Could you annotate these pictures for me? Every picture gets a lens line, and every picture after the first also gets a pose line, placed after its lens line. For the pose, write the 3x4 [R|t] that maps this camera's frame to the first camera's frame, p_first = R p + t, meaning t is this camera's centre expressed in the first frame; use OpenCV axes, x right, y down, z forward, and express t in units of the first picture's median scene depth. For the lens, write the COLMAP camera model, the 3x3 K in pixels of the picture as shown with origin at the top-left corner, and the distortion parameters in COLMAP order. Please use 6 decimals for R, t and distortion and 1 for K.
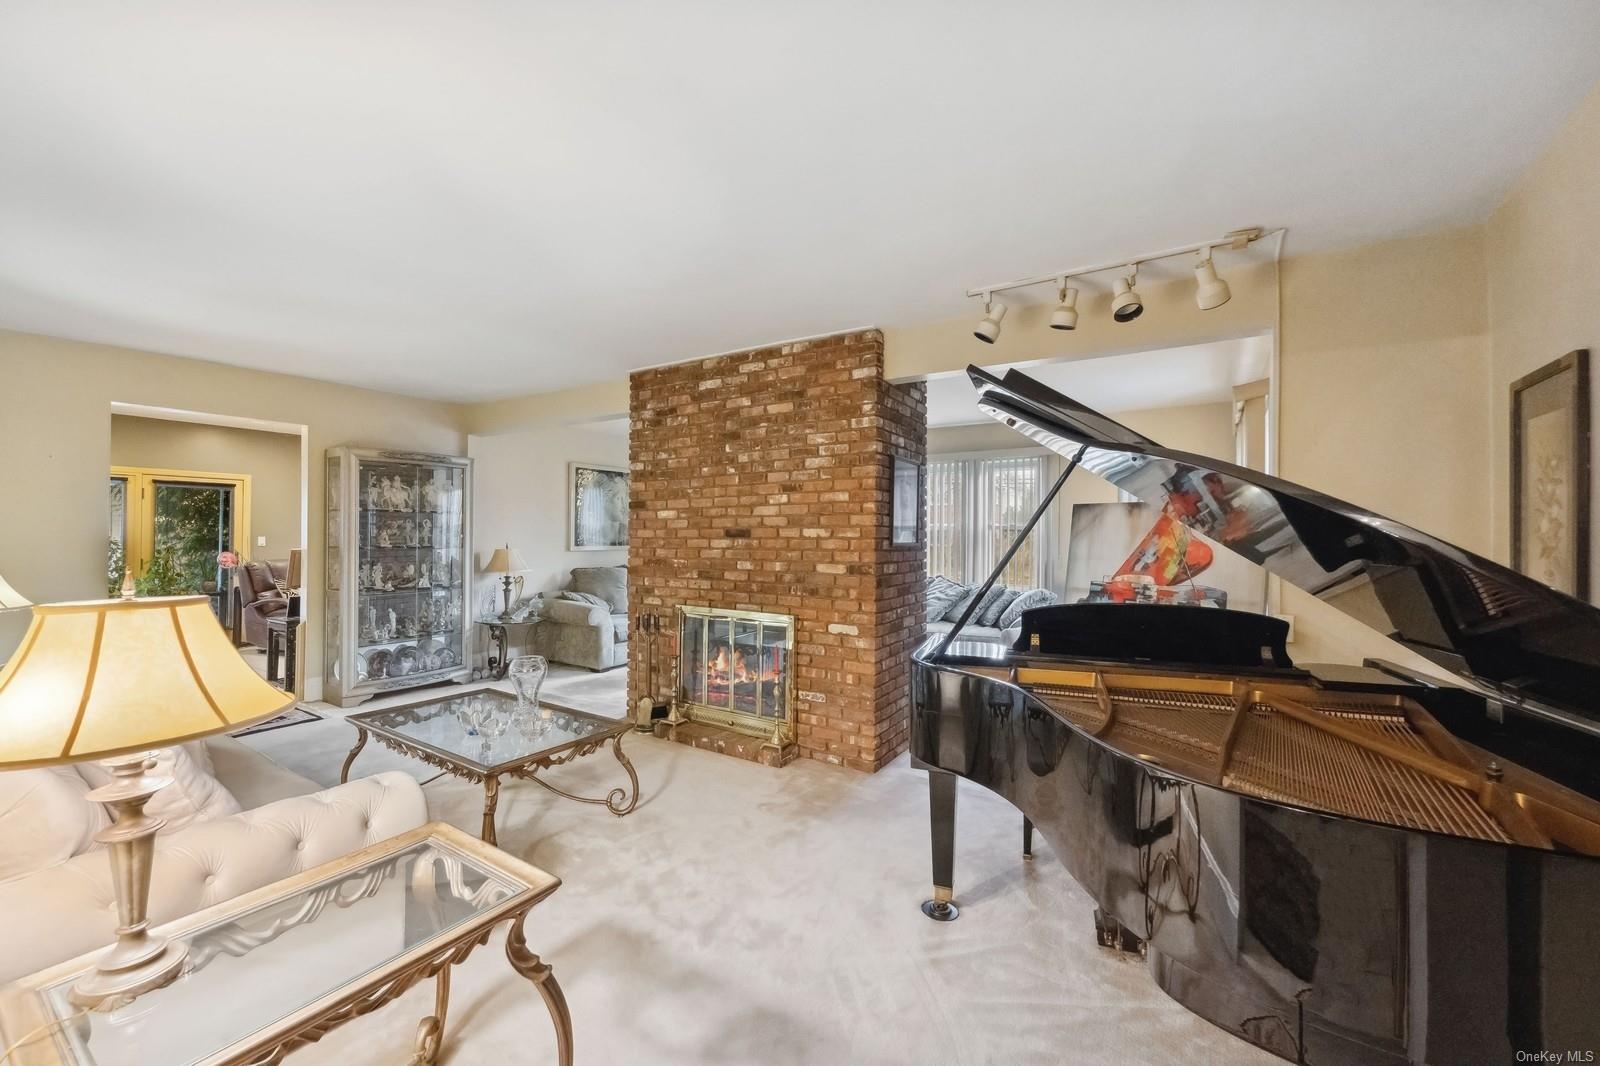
lens RADIAL K [[644.7, 0, 804.7], [0, 644.7, 530.2], [0, 0, 1]] dist [0.000698, 0.000713]
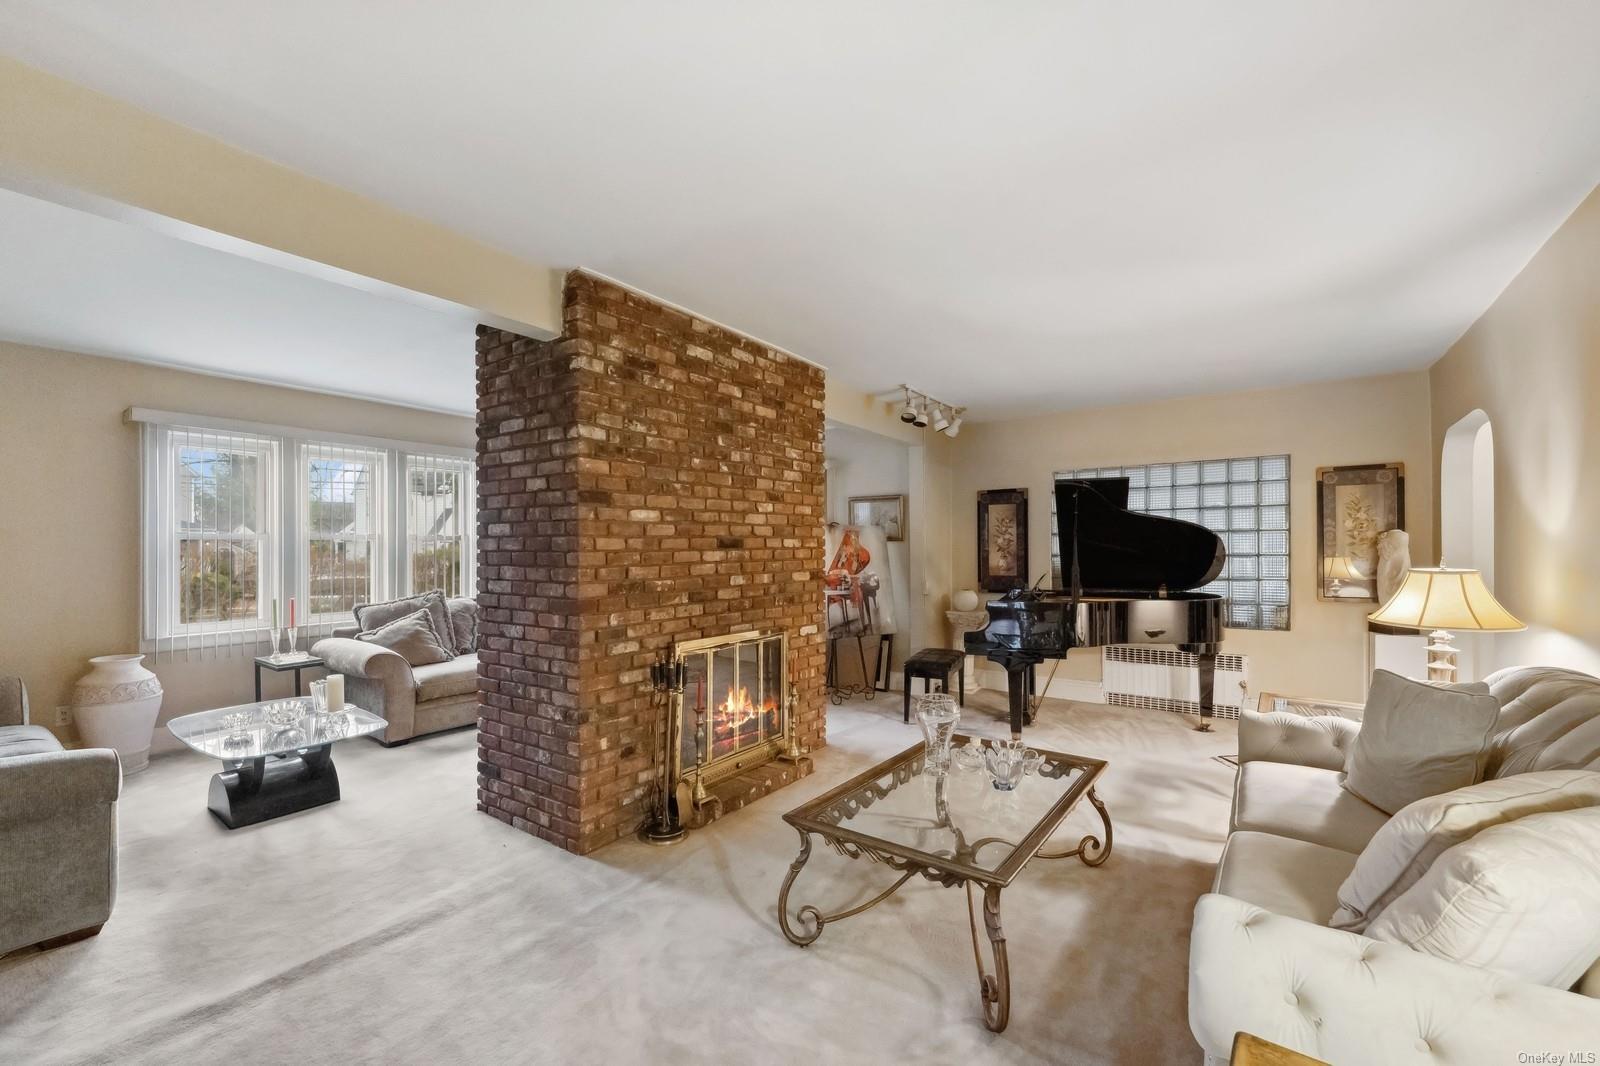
lens RADIAL K [[644.7, 0, 801.0], [0, 644.7, 545.6], [0, 0, 1]] dist [0.000698, 0.000713]
pose [[0.058100, -0.001317, 0.998310, -0.948247], [-0.002903, 0.999995, 0.001488, 0.006004], [-0.998307, -0.002985, 0.058096, 0.857122]]
